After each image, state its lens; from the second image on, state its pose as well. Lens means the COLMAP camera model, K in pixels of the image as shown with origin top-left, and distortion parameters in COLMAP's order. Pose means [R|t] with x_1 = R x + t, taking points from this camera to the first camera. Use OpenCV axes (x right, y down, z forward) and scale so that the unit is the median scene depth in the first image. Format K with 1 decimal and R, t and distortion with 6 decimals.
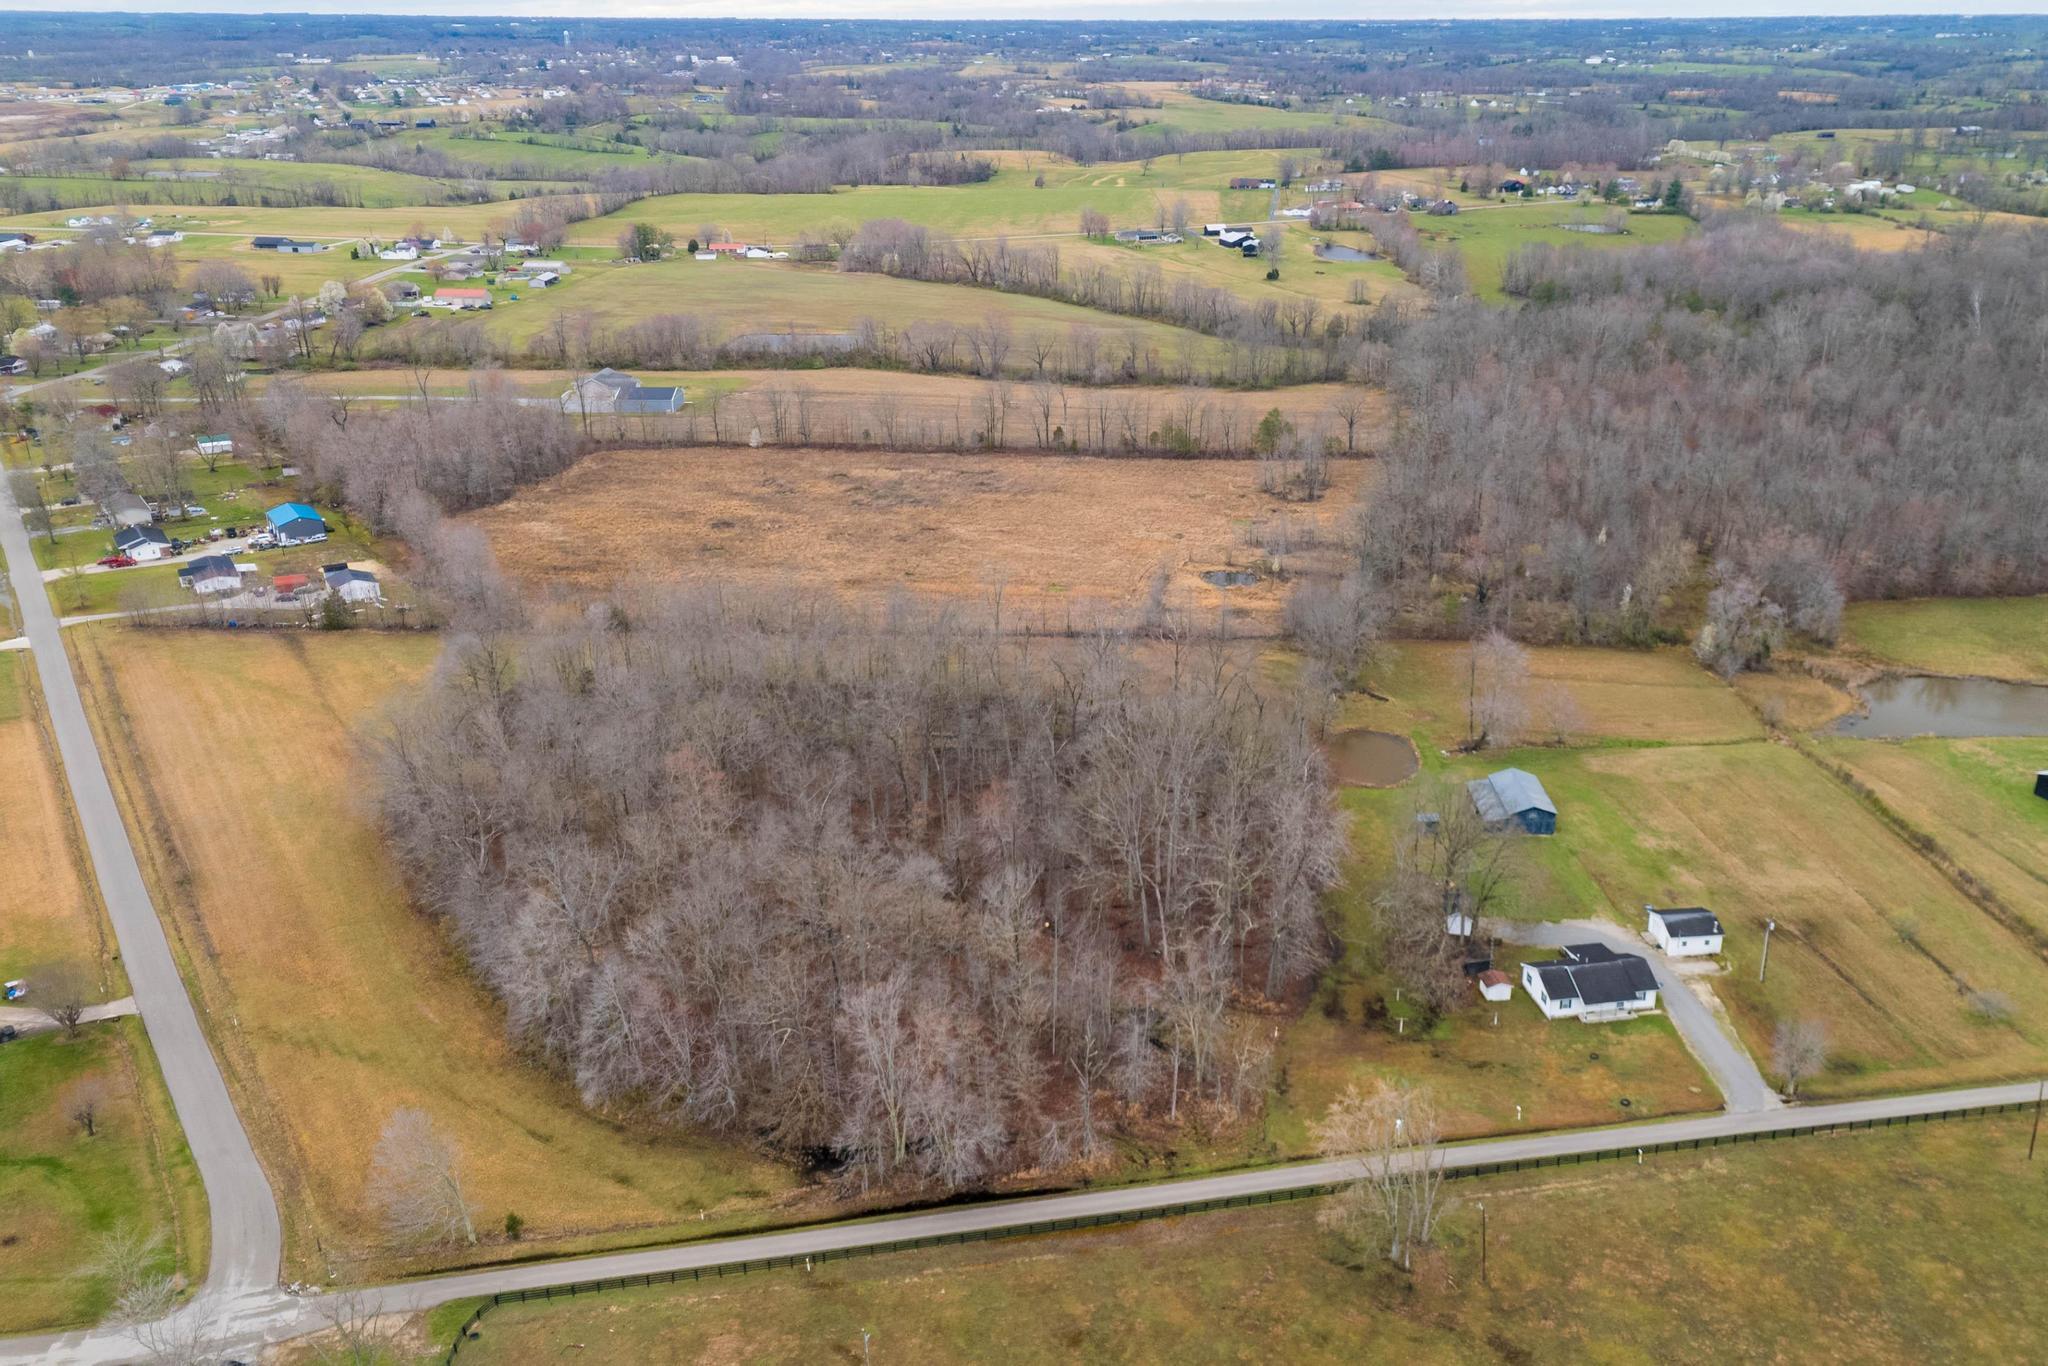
lens RADIAL K [[1706.9, 0, 1131.0], [0, 1706.9, 683.1], [0, 0, 1]] dist [0.062191, -0.039233]
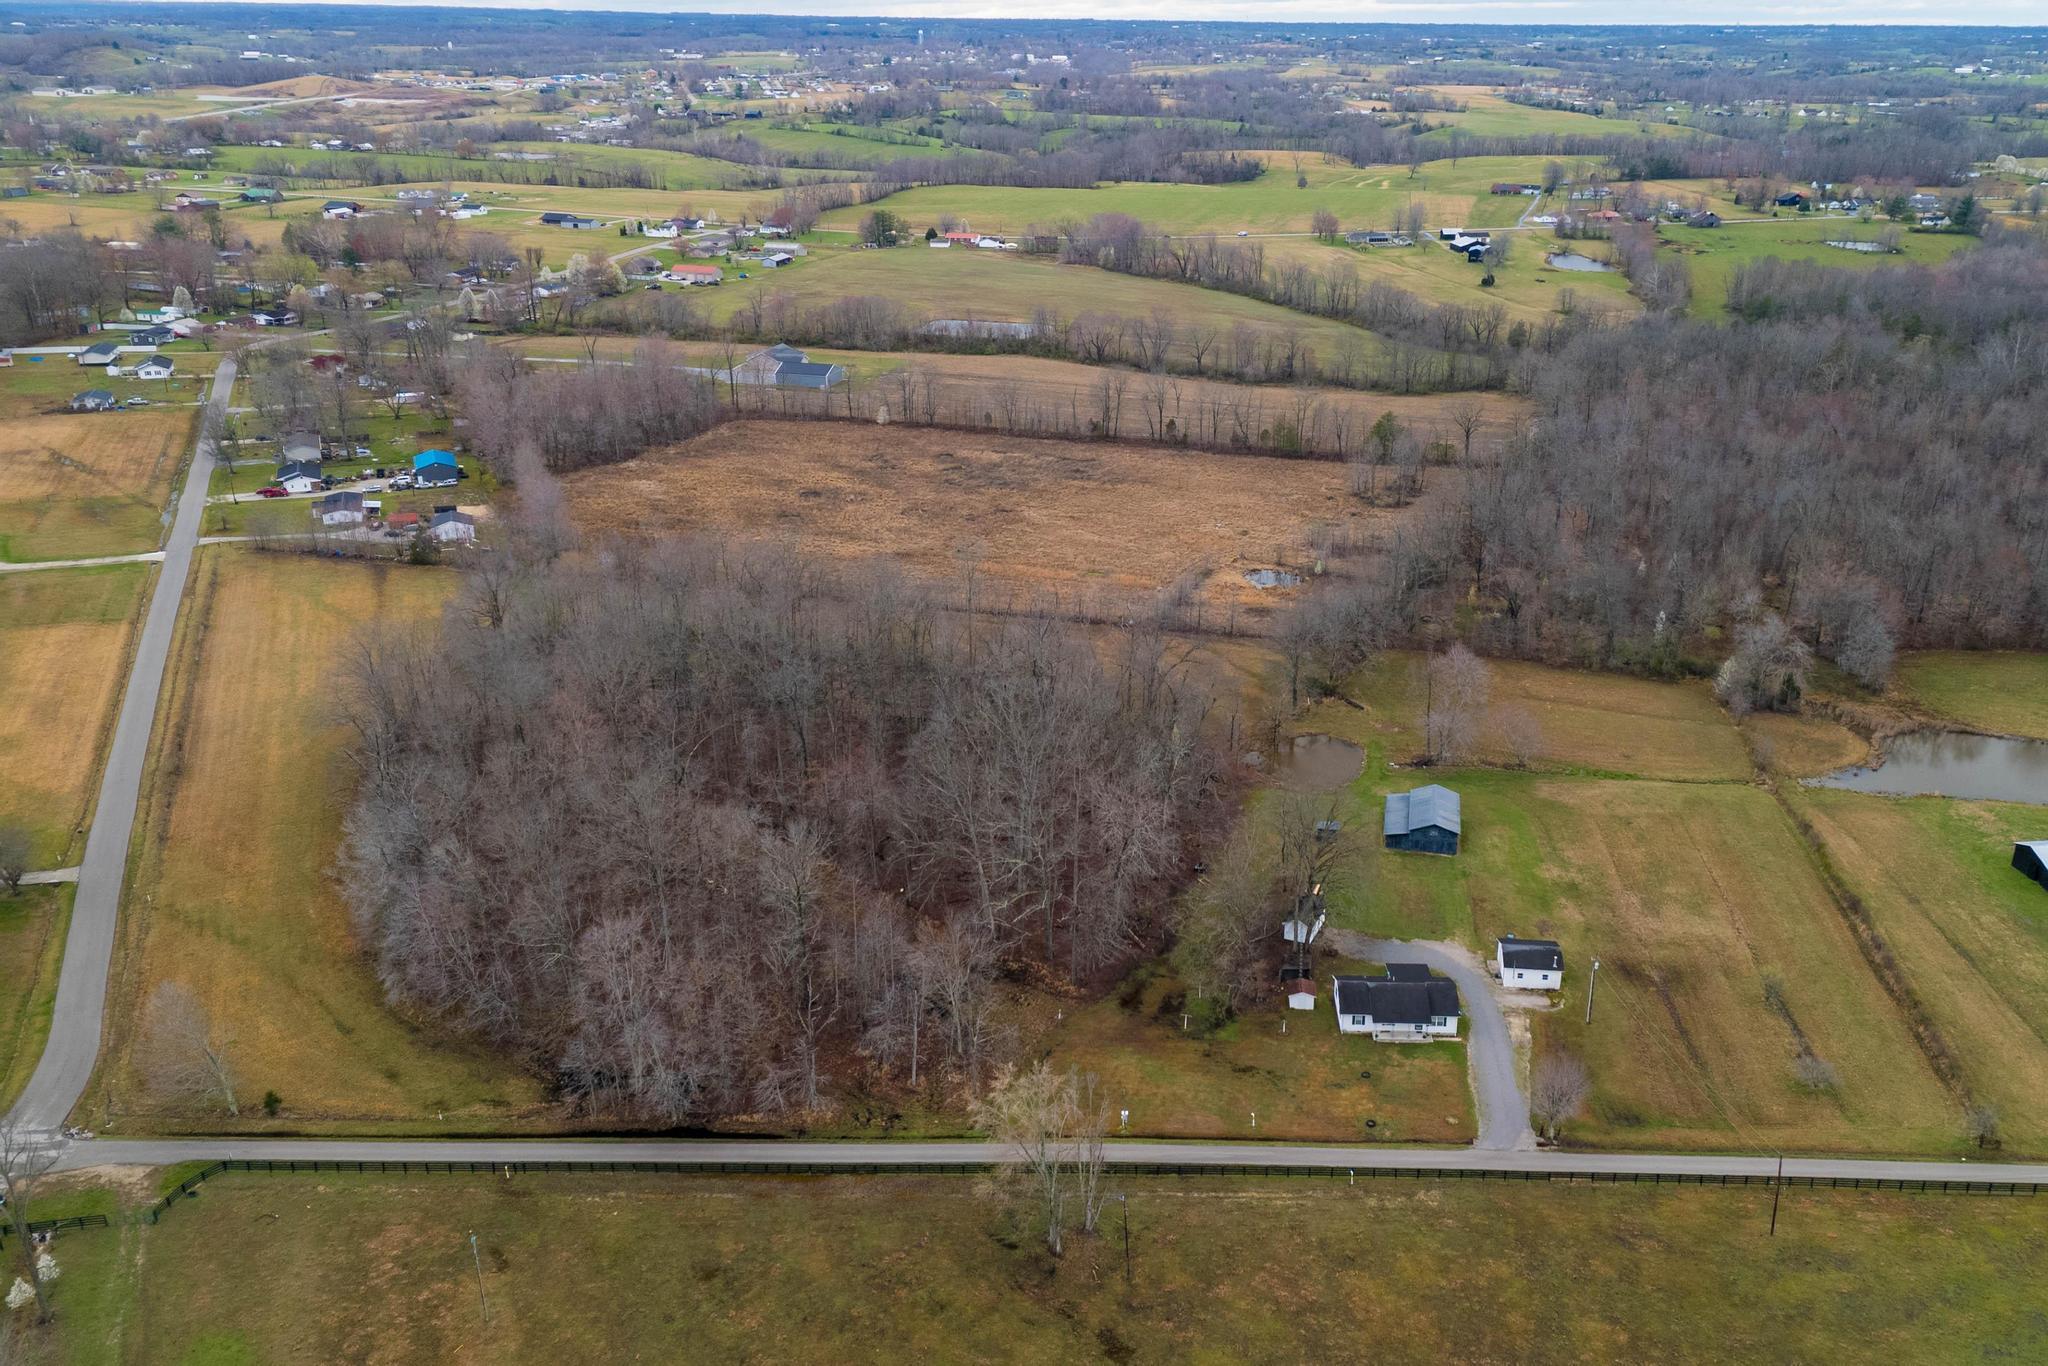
lens RADIAL K [[1706.9, 0, 1131.0], [0, 1706.9, 683.1], [0, 0, 1]] dist [0.062191, -0.039233]
pose [[0.980644, 0.081318, -0.178117, 0.126811], [-0.081594, 0.996649, 0.005792, 0.000459], [0.177991, 0.008854, 0.983992, 0.008503]]
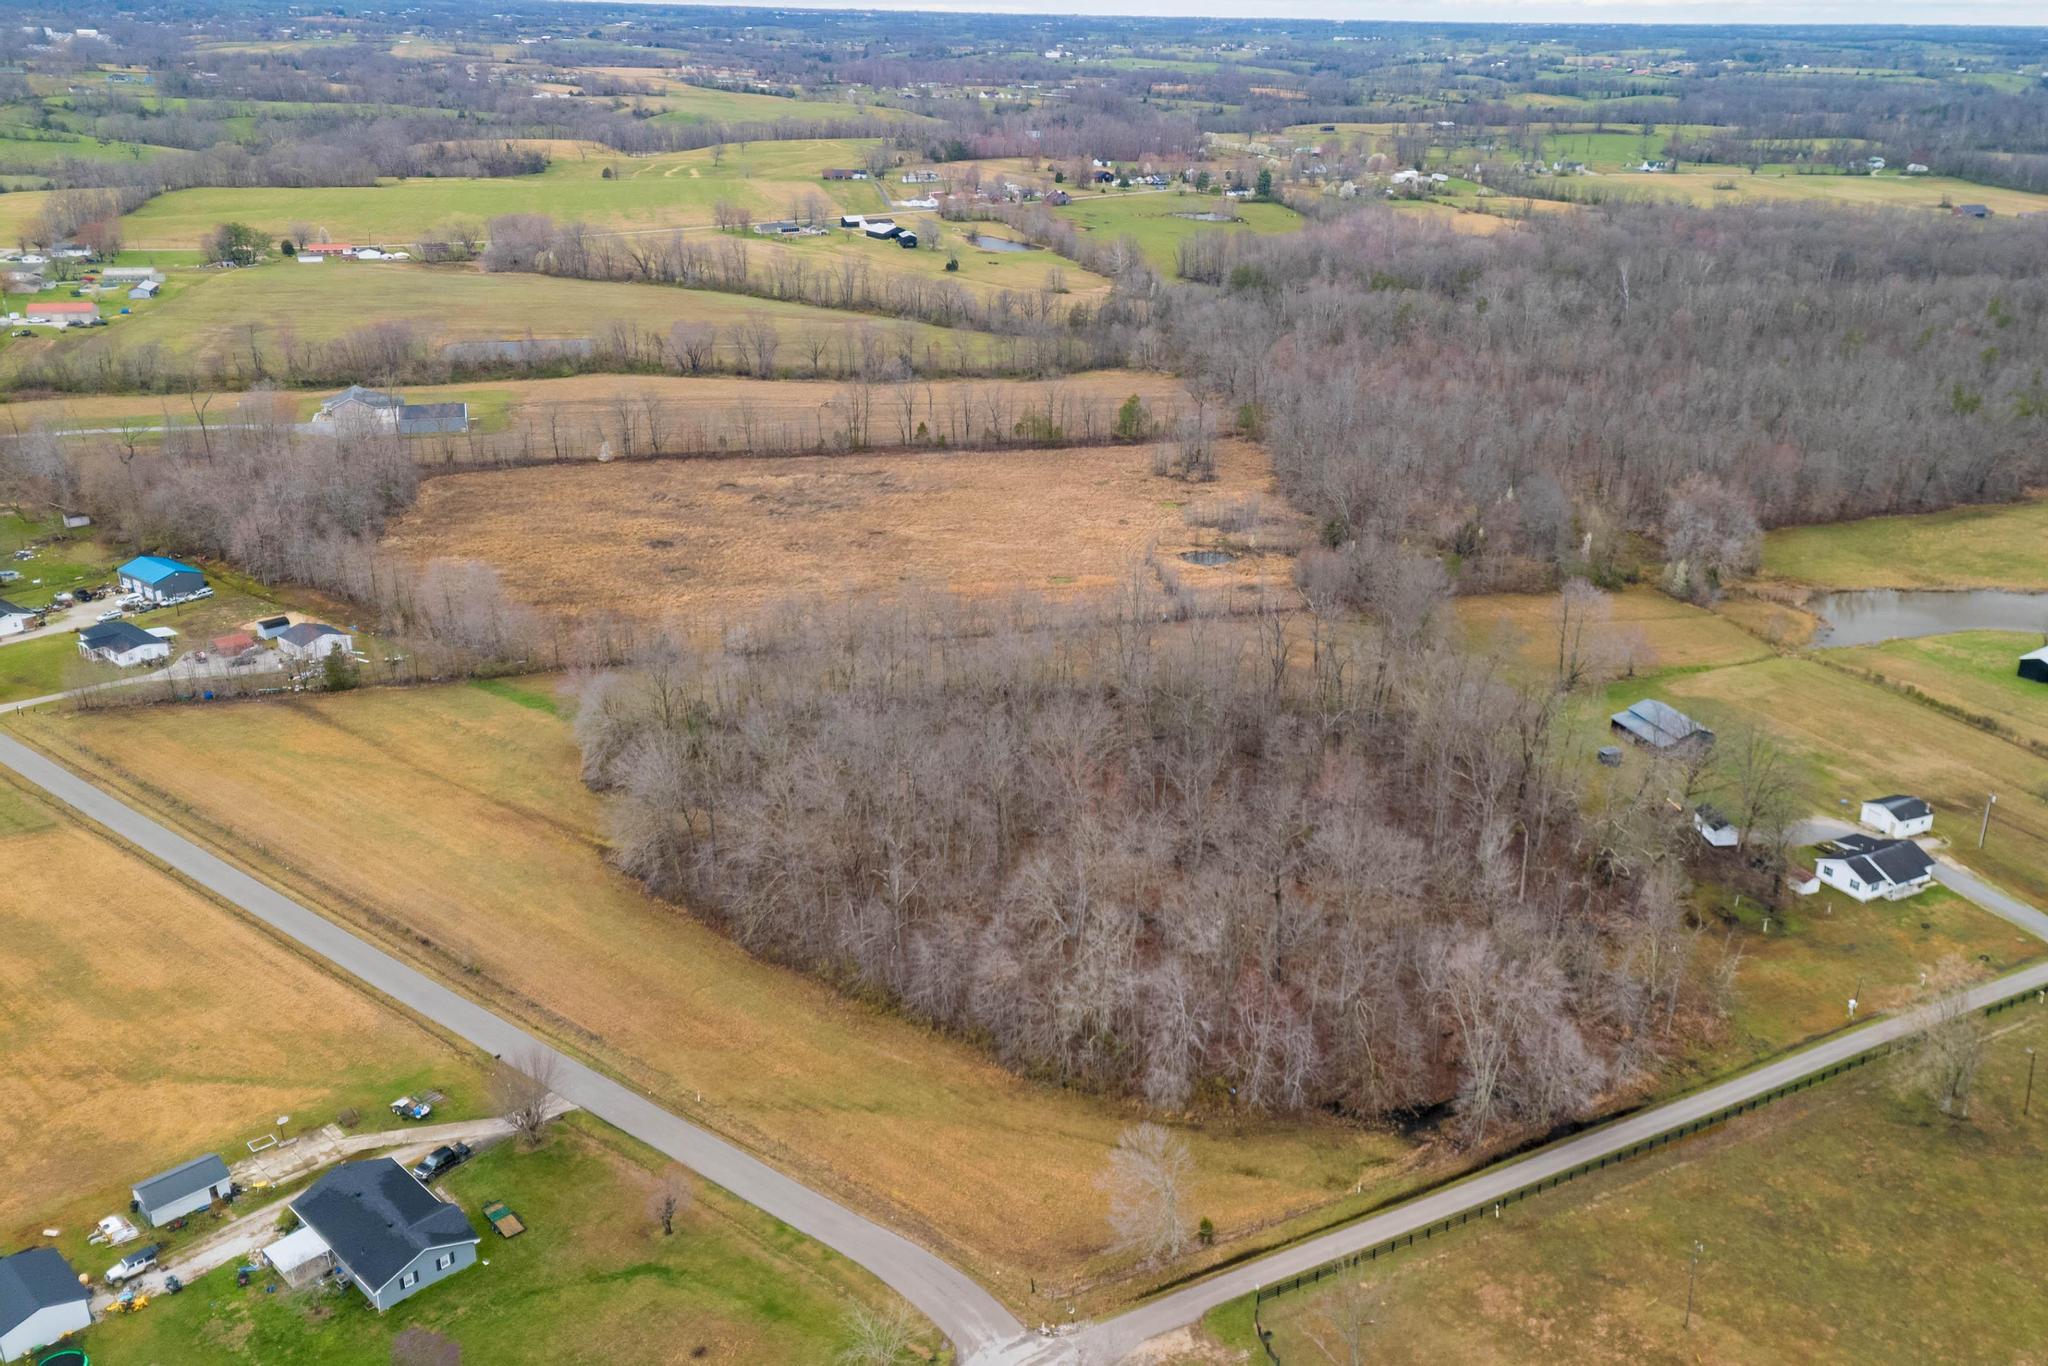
lens RADIAL K [[1706.9, 0, 1131.0], [0, 1706.9, 683.1], [0, 0, 1]] dist [0.062191, -0.039233]
pose [[0.946949, -0.099749, 0.305513, -0.247536], [0.098108, 0.994959, 0.020764, -0.009319], [-0.306044, 0.010311, 0.951961, 0.024425]]
